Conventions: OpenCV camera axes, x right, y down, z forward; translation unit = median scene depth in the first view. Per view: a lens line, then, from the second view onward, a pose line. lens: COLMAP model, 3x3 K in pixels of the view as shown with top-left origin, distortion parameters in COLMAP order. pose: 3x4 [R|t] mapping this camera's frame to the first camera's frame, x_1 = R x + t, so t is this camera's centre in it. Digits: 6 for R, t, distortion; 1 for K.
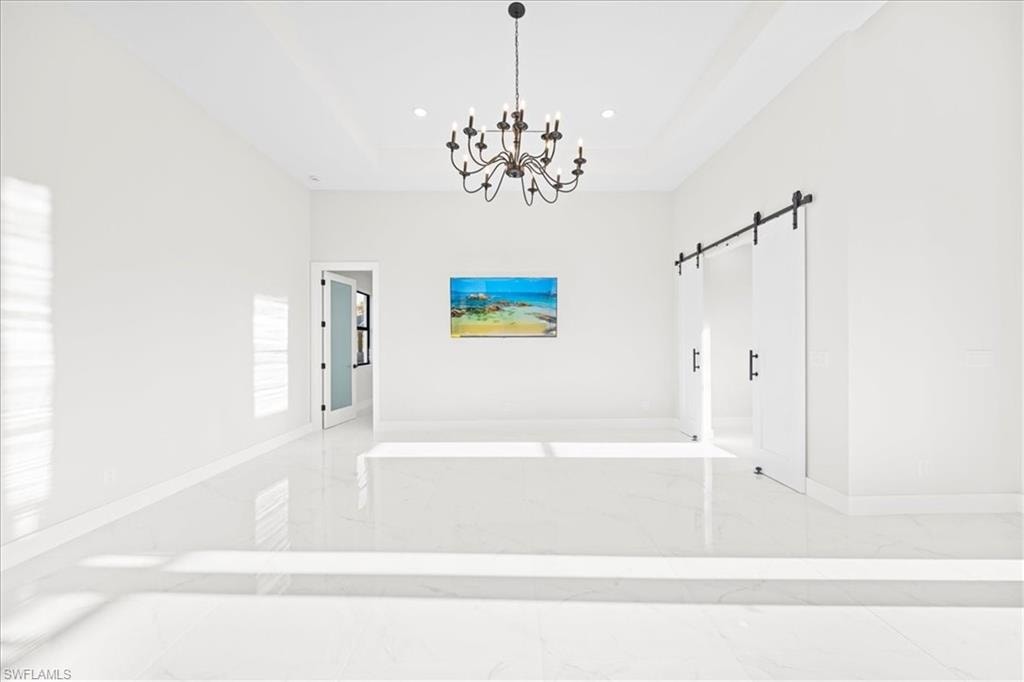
lens RADIAL K [[360.2, 0, 516.8], [0, 360.2, 342.8], [0, 0, 1]] dist [-0.000297, -0.000044]
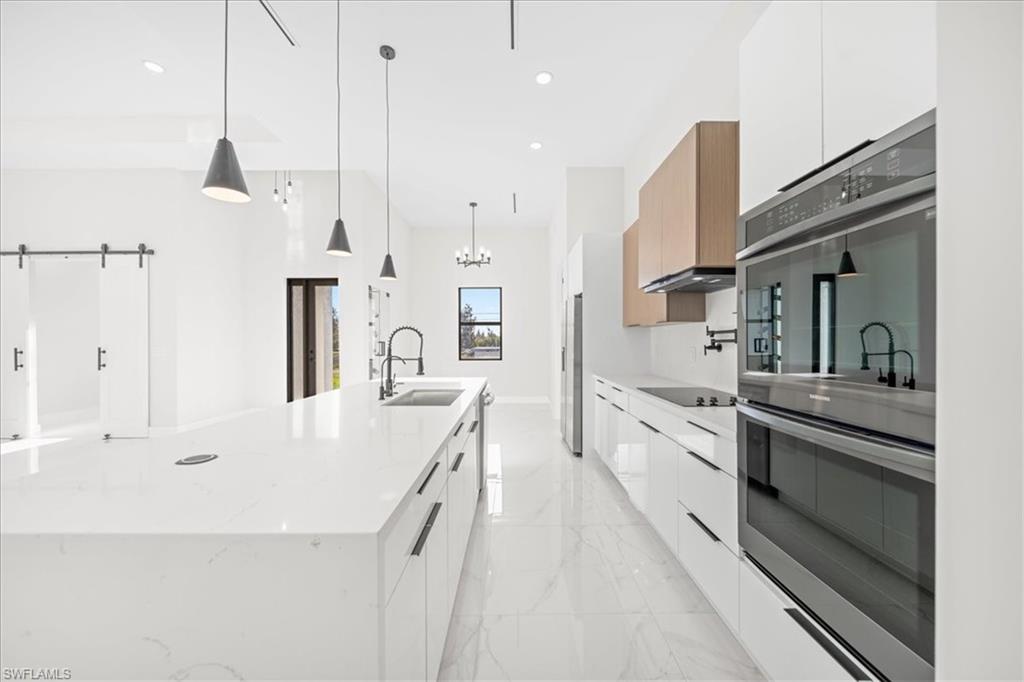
lens RADIAL K [[357.2, 0, 514.5], [0, 357.2, 343.2], [0, 0, 1]] dist [0.000378, -0.001723]
pose [[0.014828, -0.000437, 0.999890, -0.479338], [0.001398, 0.999999, 0.000416, 0.005313], [-0.999889, 0.001391, 0.014829, -0.407996]]
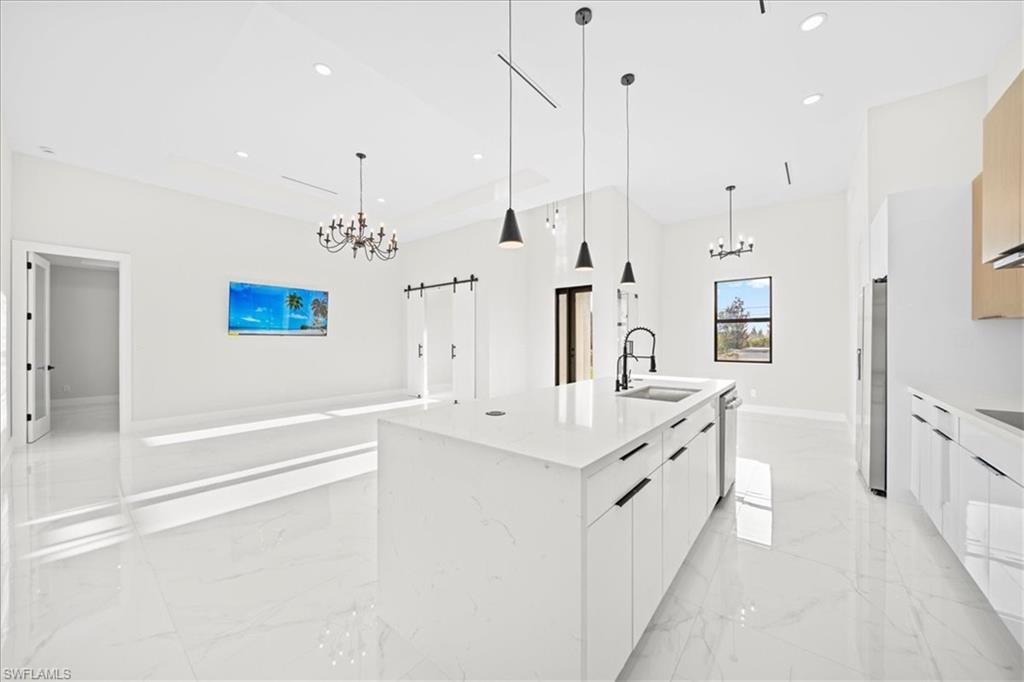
lens RADIAL K [[360.2, 0, 516.8], [0, 360.2, 342.8], [0, 0, 1]] dist [-0.000297, -0.000044]
pose [[0.642460, 0.000466, 0.766319, -0.525550], [-0.003213, 0.999993, 0.002086, 0.005282], [-0.766313, -0.003802, 0.642456, -0.457303]]
